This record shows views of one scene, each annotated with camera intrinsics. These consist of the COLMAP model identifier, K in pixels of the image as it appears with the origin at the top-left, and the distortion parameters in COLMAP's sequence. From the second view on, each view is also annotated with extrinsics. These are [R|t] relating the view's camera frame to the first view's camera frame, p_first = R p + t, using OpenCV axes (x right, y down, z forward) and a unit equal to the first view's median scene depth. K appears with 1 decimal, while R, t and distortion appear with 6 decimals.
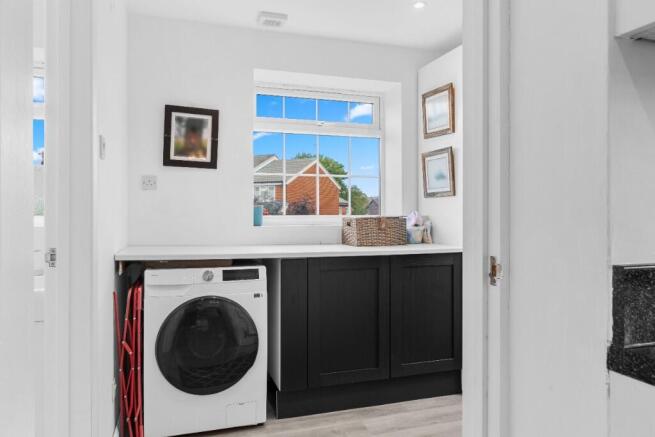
lens RADIAL K [[466.9, 0, 326.8], [0, 466.9, 207.8], [0, 0, 1]] dist [-0.004429, 0.000208]
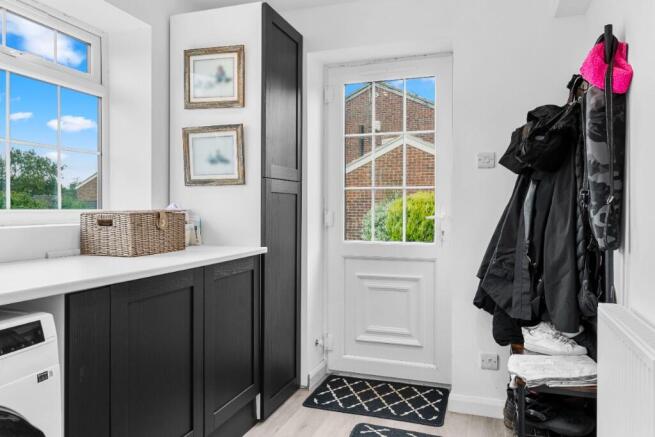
lens RADIAL K [[466.9, 0, 326.8], [0, 466.9, 207.8], [0, 0, 1]] dist [-0.004429, 0.000208]
pose [[0.607700, -0.001667, 0.794165, -0.273886], [-0.010912, 0.999886, 0.010449, 0.004082], [-0.794091, -0.015016, 0.607613, 0.371283]]
